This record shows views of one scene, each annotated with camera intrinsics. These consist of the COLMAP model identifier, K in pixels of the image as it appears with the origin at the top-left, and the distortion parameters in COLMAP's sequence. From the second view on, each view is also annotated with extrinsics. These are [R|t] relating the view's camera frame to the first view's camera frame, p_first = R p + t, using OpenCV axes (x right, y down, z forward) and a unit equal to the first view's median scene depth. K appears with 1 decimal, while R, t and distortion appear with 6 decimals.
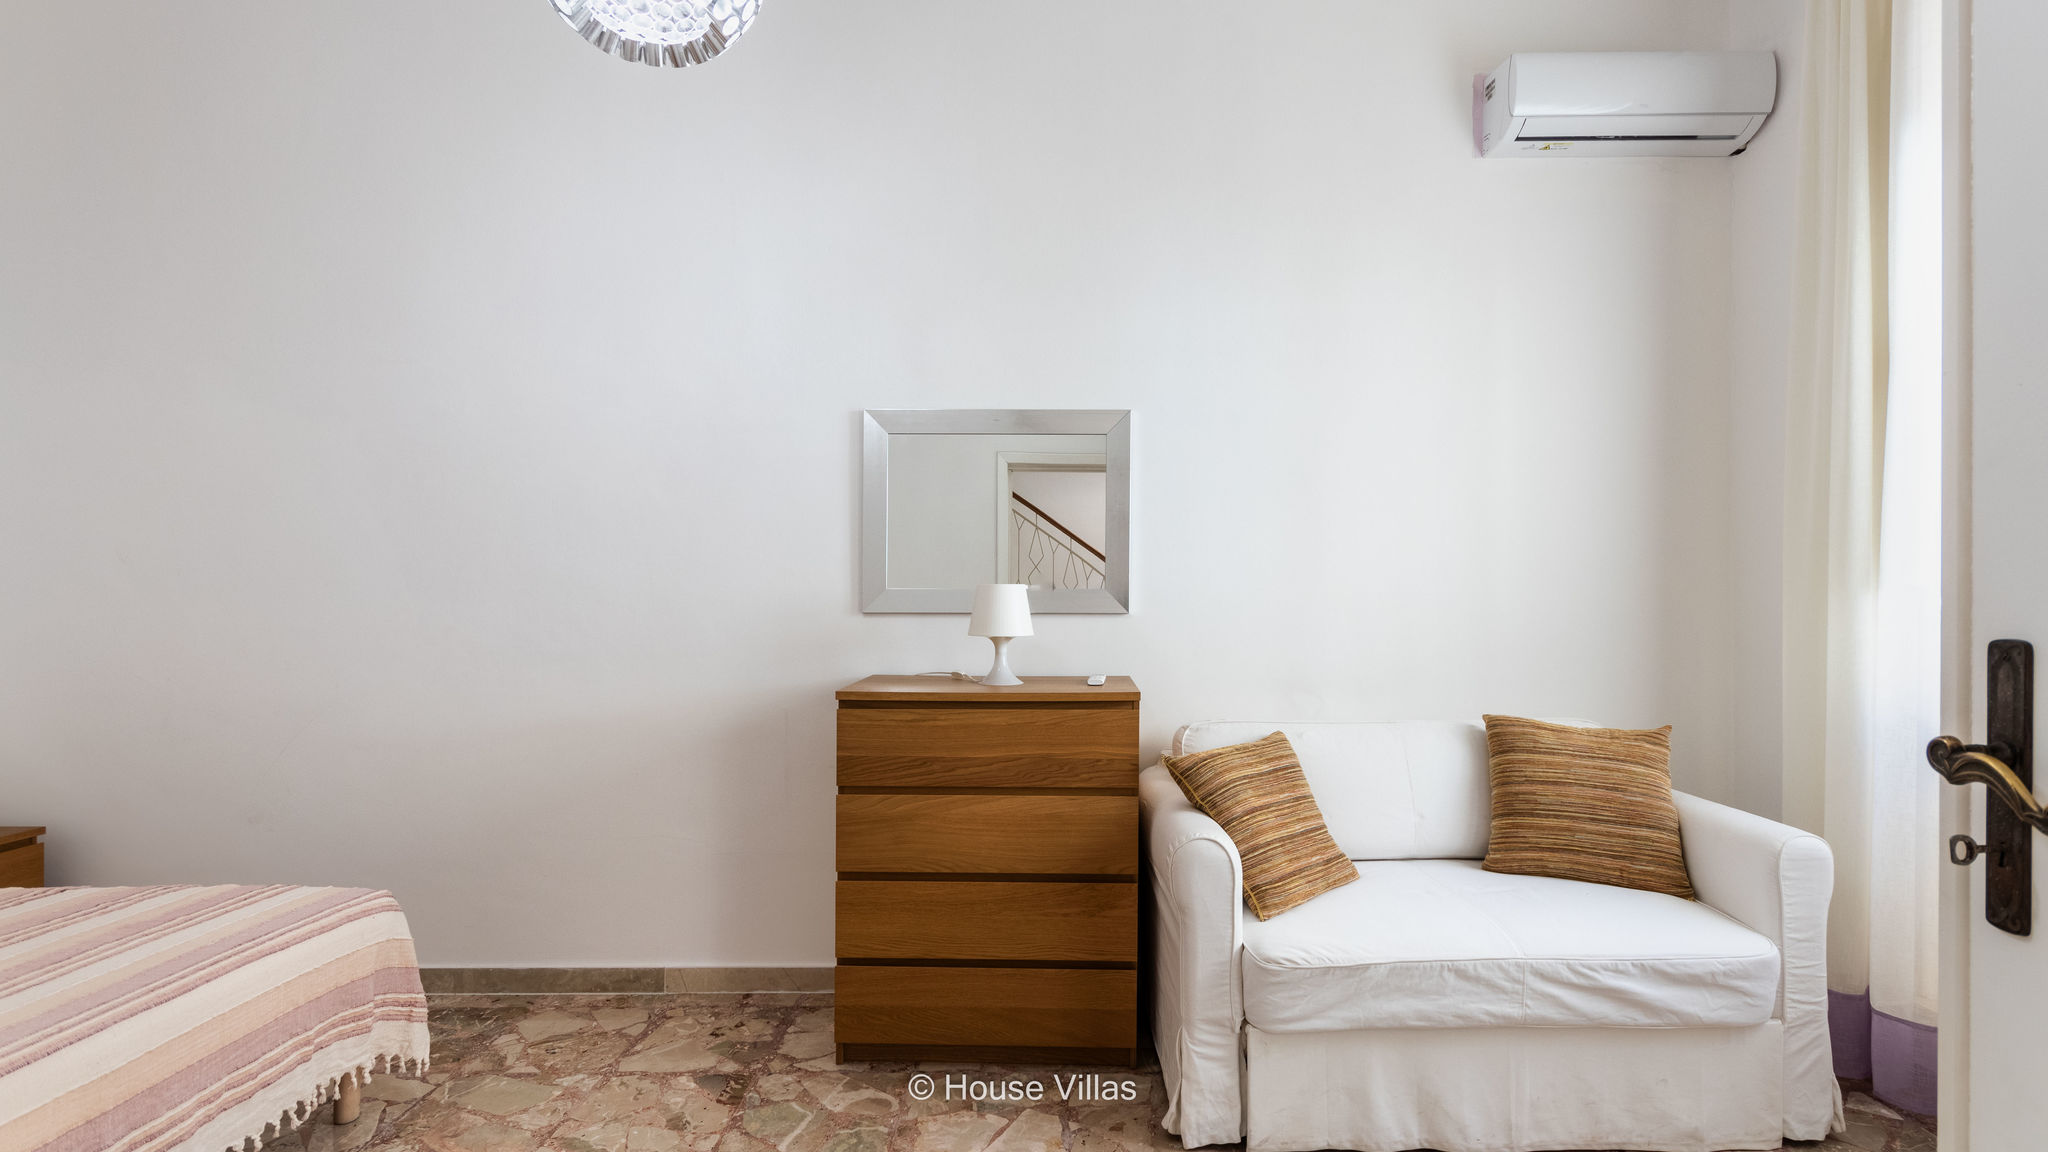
lens RADIAL K [[934.7, 0, 1023.4], [0, 934.7, 586.9], [0, 0, 1]] dist [0.000754, 0.000331]
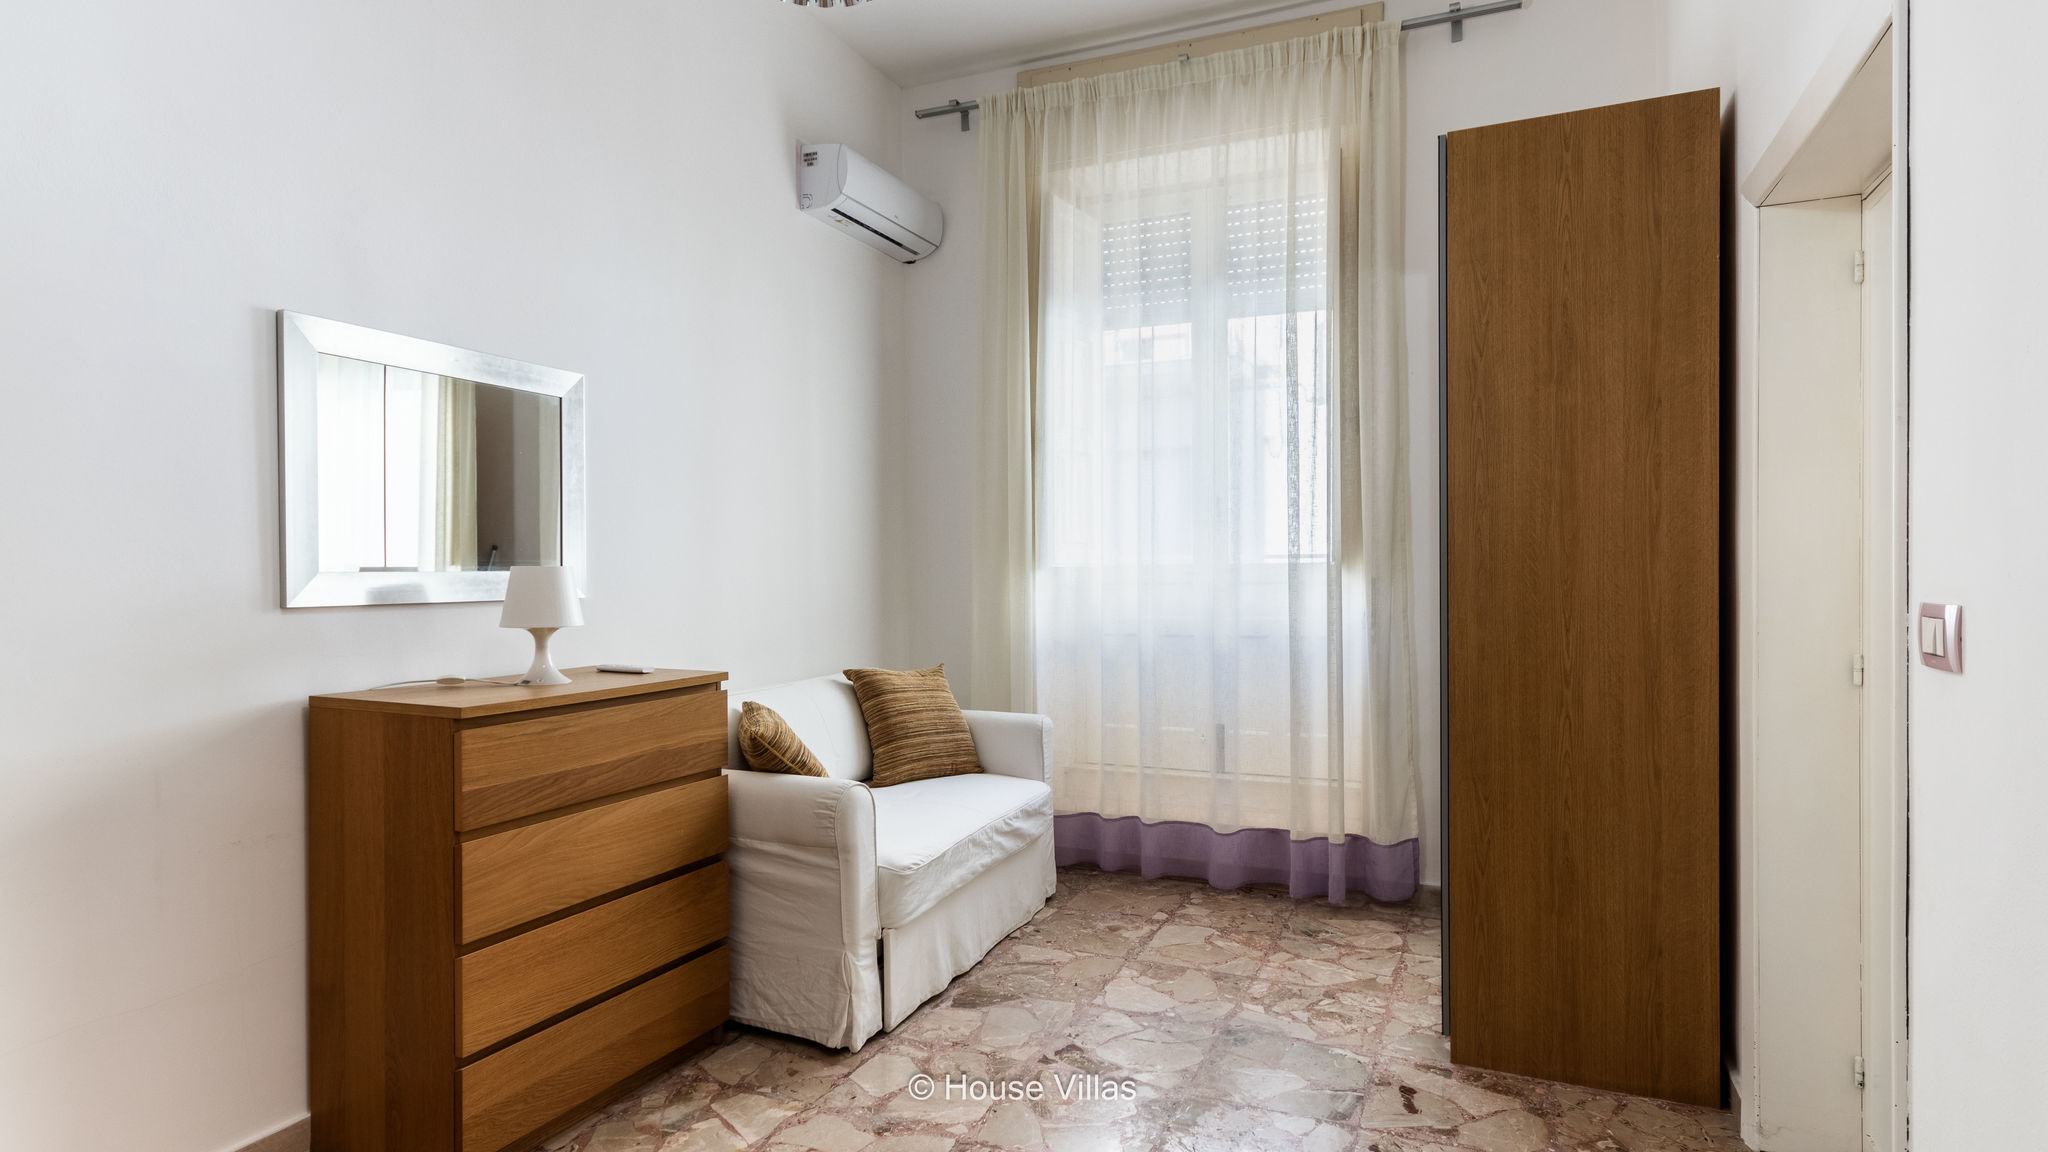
lens RADIAL K [[1148.3, 0, 928.2], [0, 1148.3, 572.8], [0, 0, 1]] dist [0.001729, 0.001178]
pose [[0.417223, -0.006032, 0.908784, -0.944070], [0.000857, 0.999980, 0.006244, -0.003091], [-0.908804, -0.001827, 0.417220, 0.284108]]
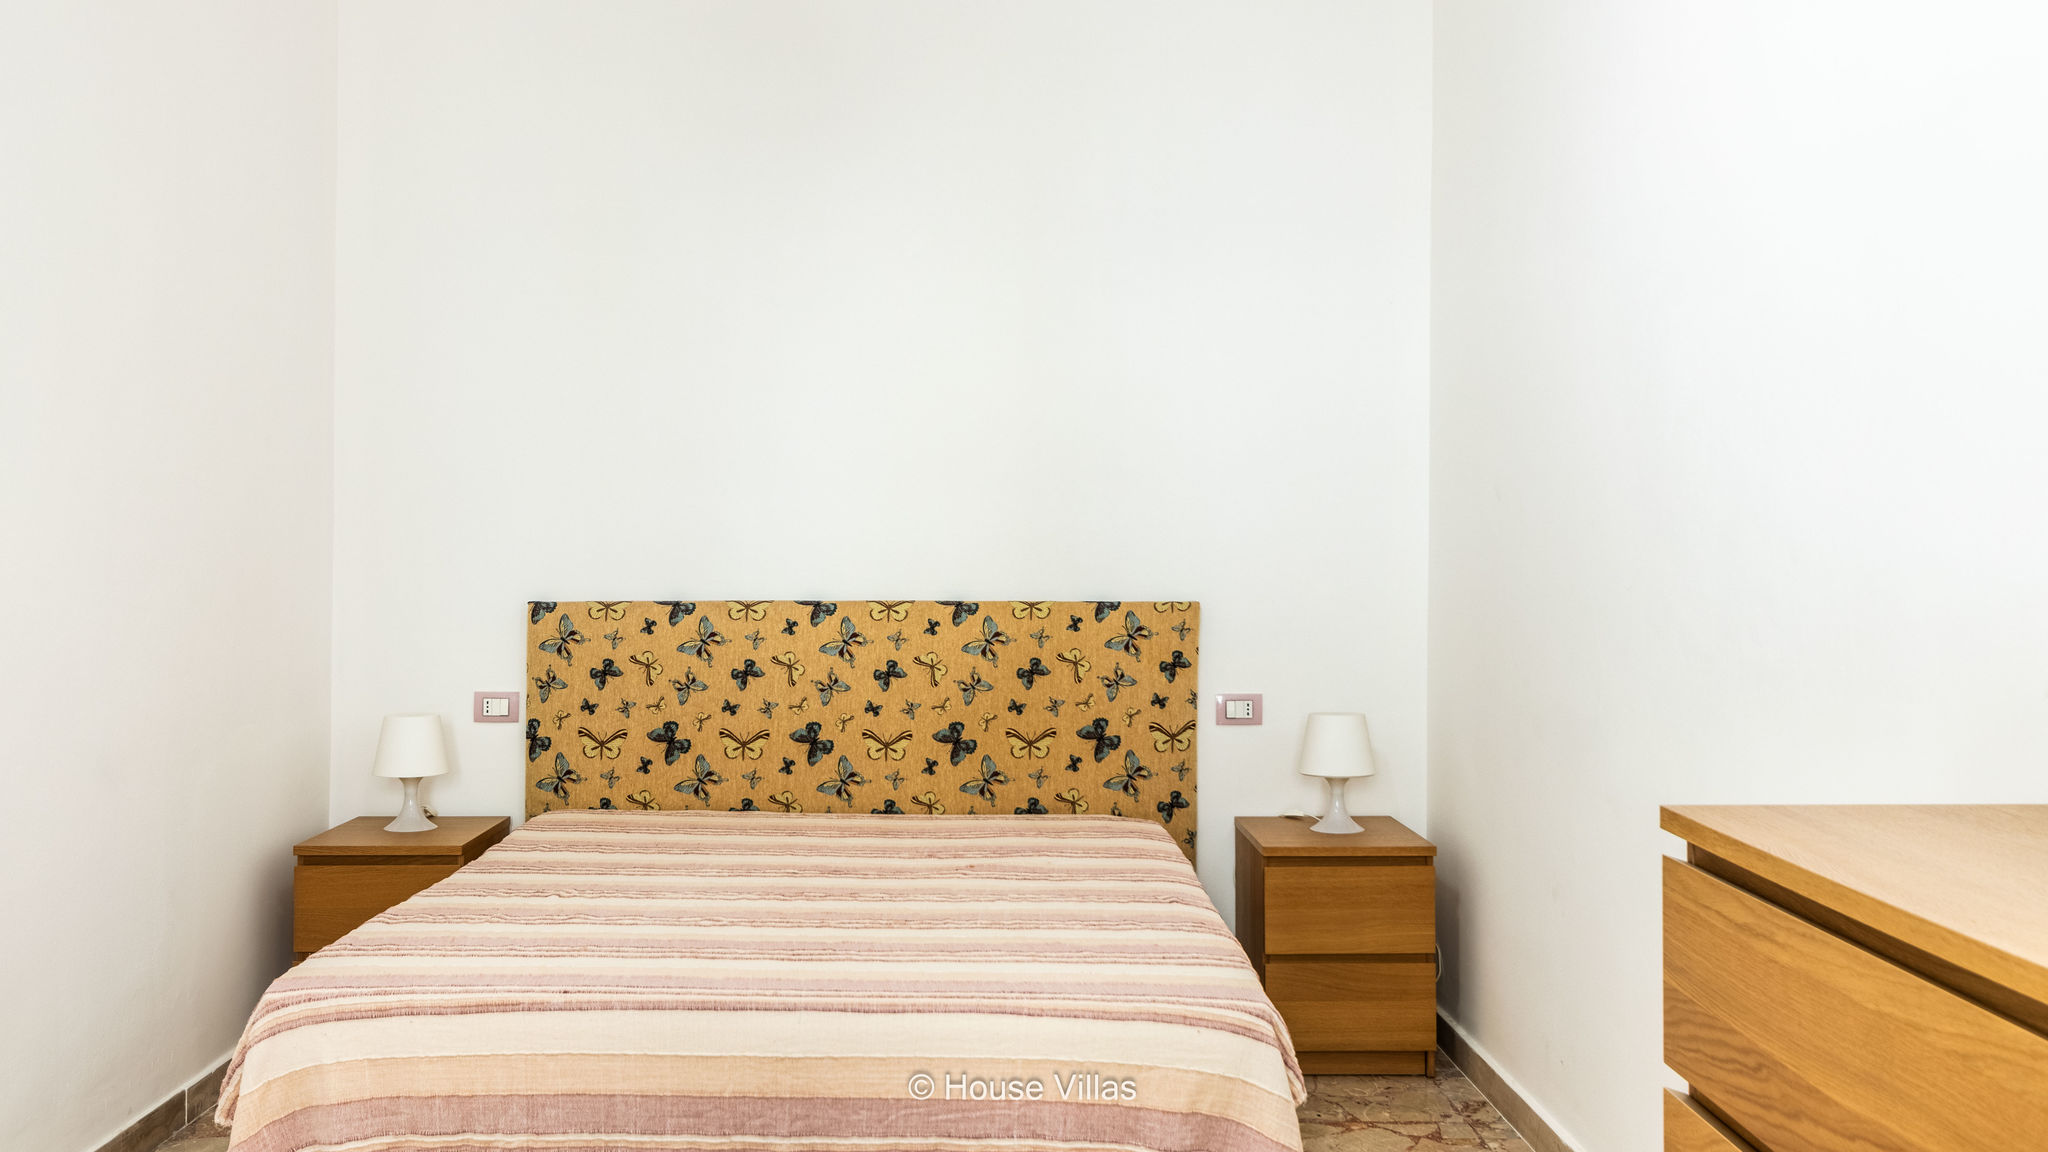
lens RADIAL K [[1767.1, 0, 1018.4], [0, 1767.1, 578.5], [0, 0, 1]] dist [0.002545, -0.008481]
pose [[0.036951, 0.013617, -0.999224, 0.491477], [0.002875, 0.999902, 0.013733, 0.012087], [0.999313, -0.003381, 0.036909, 0.735341]]
